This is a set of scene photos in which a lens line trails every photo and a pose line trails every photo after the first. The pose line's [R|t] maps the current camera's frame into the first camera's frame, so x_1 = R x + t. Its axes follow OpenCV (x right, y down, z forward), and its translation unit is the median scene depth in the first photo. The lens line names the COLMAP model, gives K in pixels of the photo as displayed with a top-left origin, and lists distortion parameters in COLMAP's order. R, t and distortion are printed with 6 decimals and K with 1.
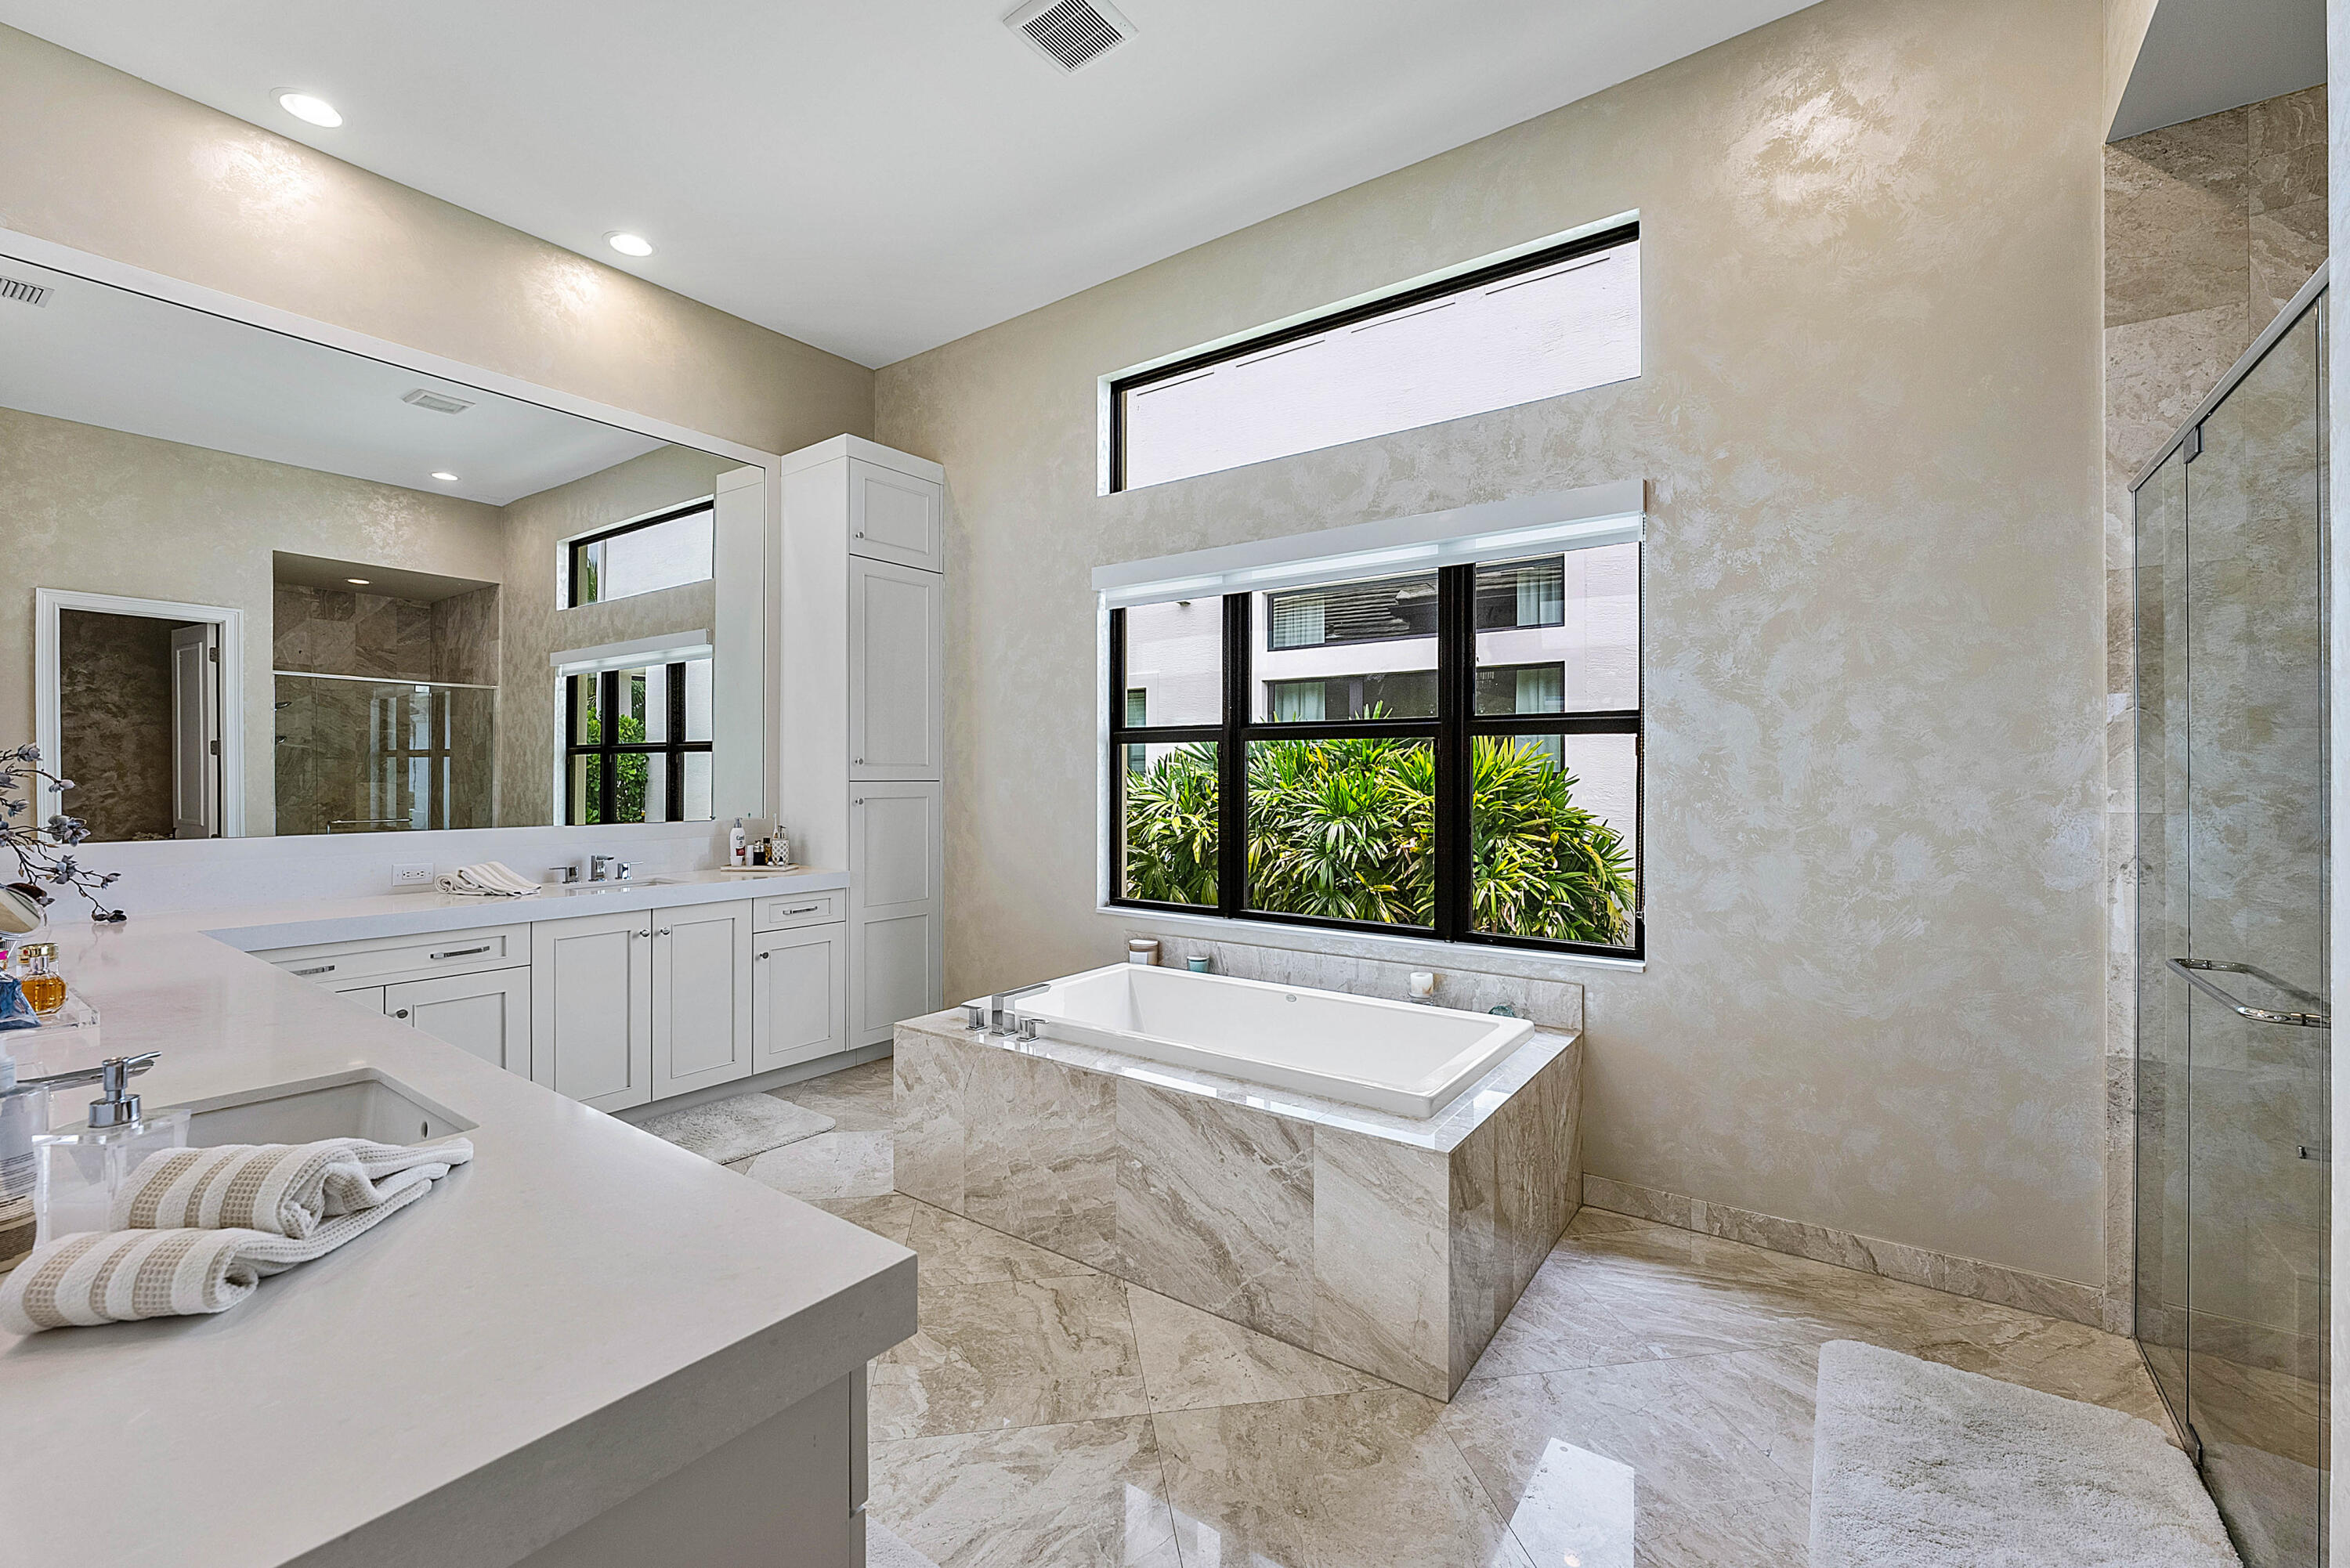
lens RADIAL K [[955.5, 0, 1179.0], [0, 955.5, 774.4], [0, 0, 1]] dist [0.000441, -0.000011]
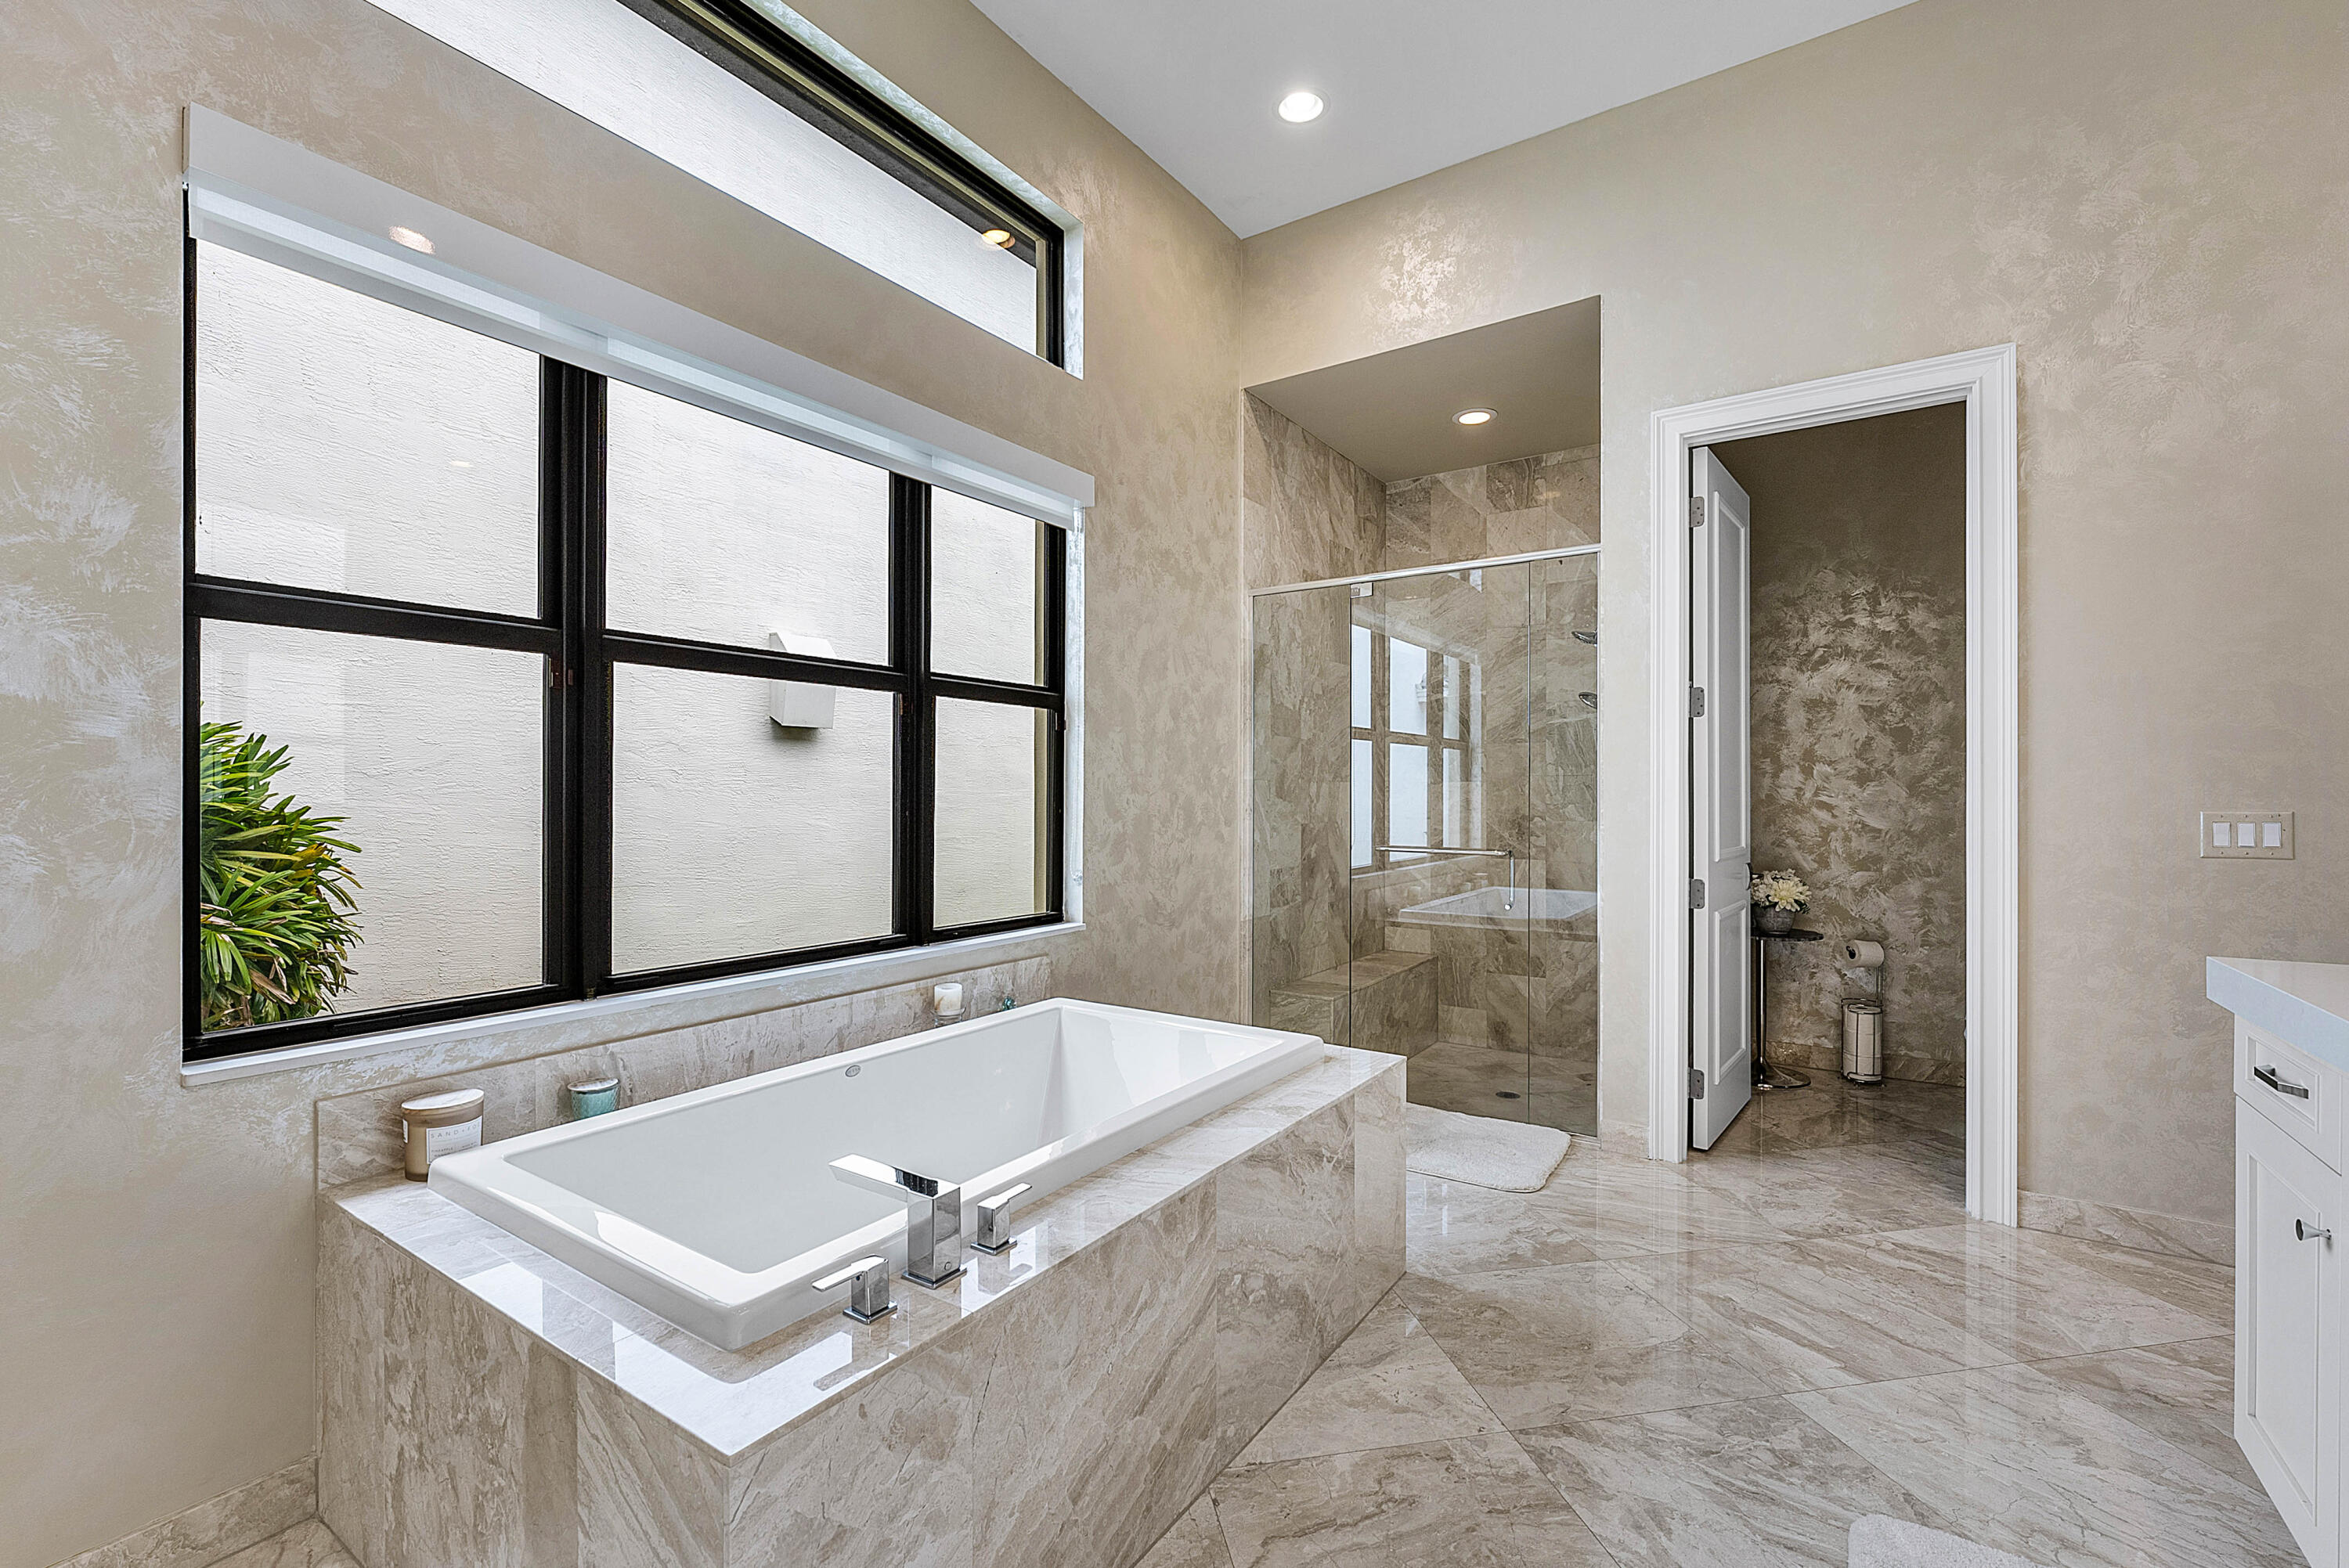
lens RADIAL K [[1007.1, 0, 1176.8], [0, 1007.1, 796.2], [0, 0, 1]] dist [0.000945, -0.000043]
pose [[-0.026816, -0.003409, 0.999635, -0.761234], [-0.004124, 0.999986, 0.003299, 0.058430], [-0.999632, -0.004034, -0.026830, 1.059937]]
